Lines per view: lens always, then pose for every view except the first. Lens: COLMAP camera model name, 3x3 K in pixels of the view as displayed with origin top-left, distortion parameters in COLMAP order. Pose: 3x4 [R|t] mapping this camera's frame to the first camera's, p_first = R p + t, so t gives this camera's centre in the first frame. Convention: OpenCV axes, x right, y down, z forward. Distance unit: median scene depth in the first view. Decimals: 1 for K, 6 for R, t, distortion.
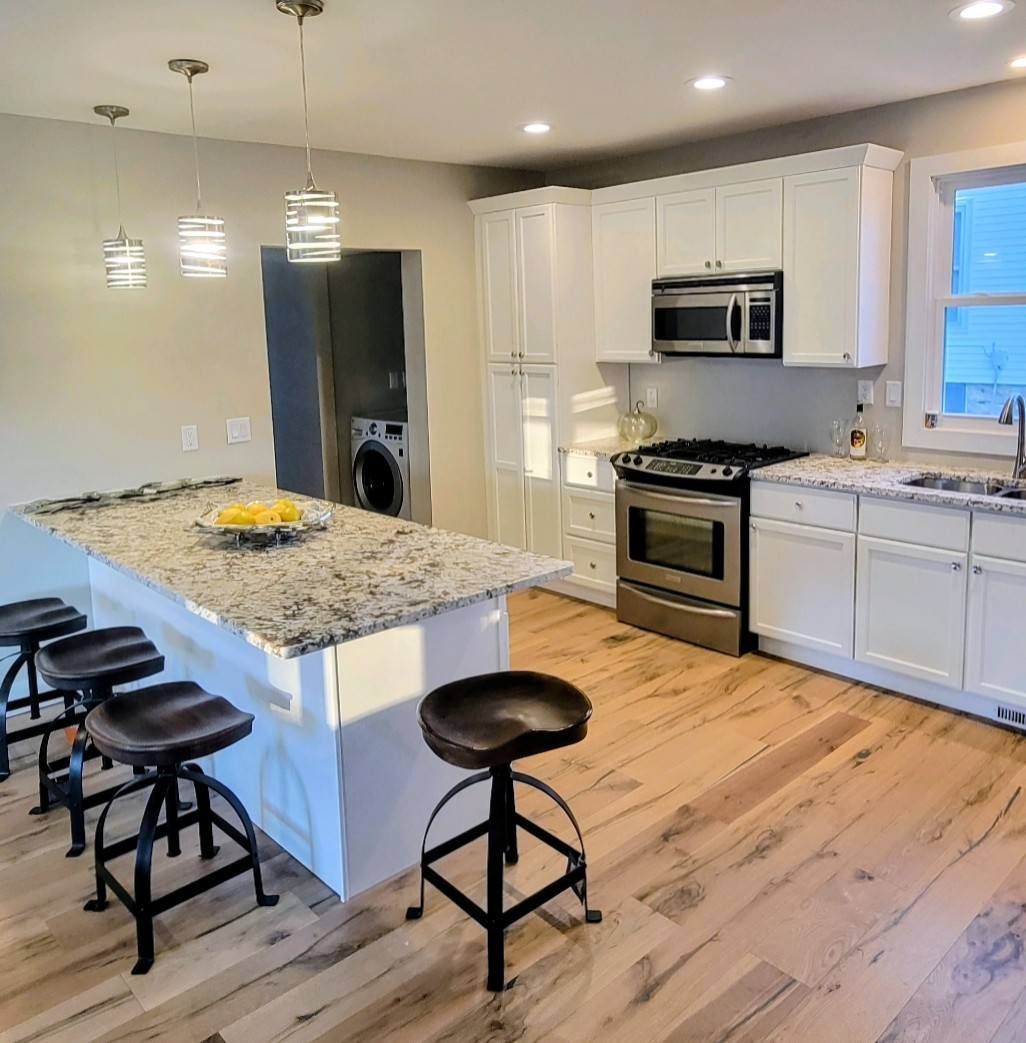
lens RADIAL K [[901.0, 0, 559.8], [0, 901.0, 445.1], [0, 0, 1]] dist [0.009025, -0.011378]
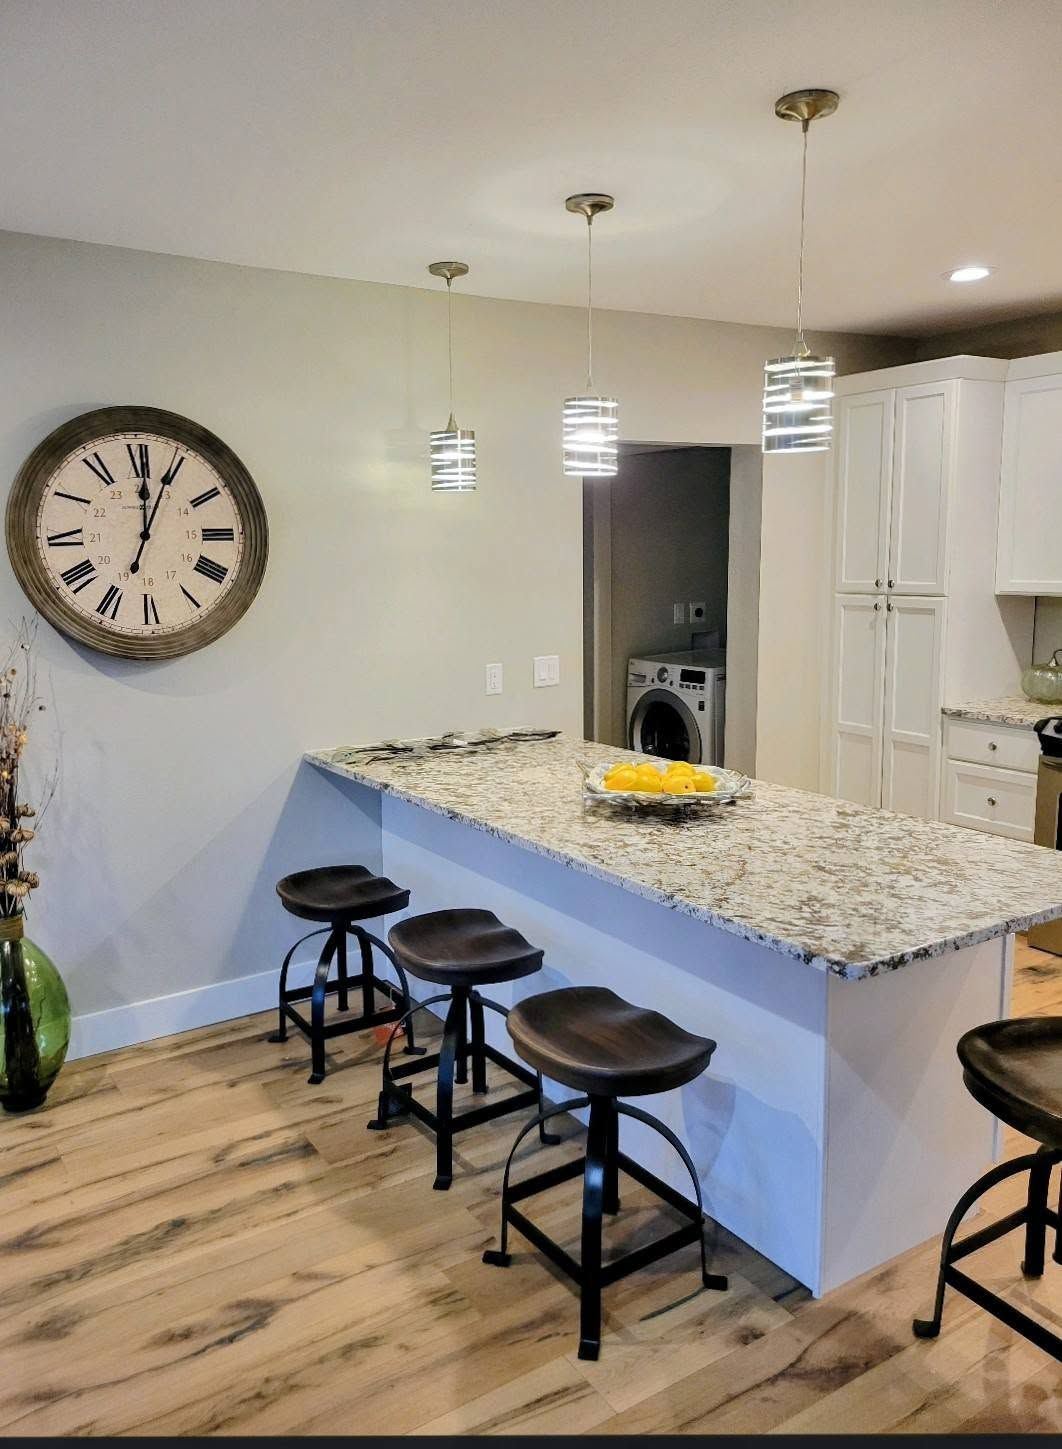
lens RADIAL K [[1122.4, 0, 524.8], [0, 1122.4, 721.5], [0, 0, 1]] dist [0.037456, -0.023723]
pose [[0.981029, 0.042275, -0.189196, -0.255004], [-0.038337, 0.998966, 0.024425, 0.006443], [0.190033, -0.016708, 0.981636, 0.021335]]
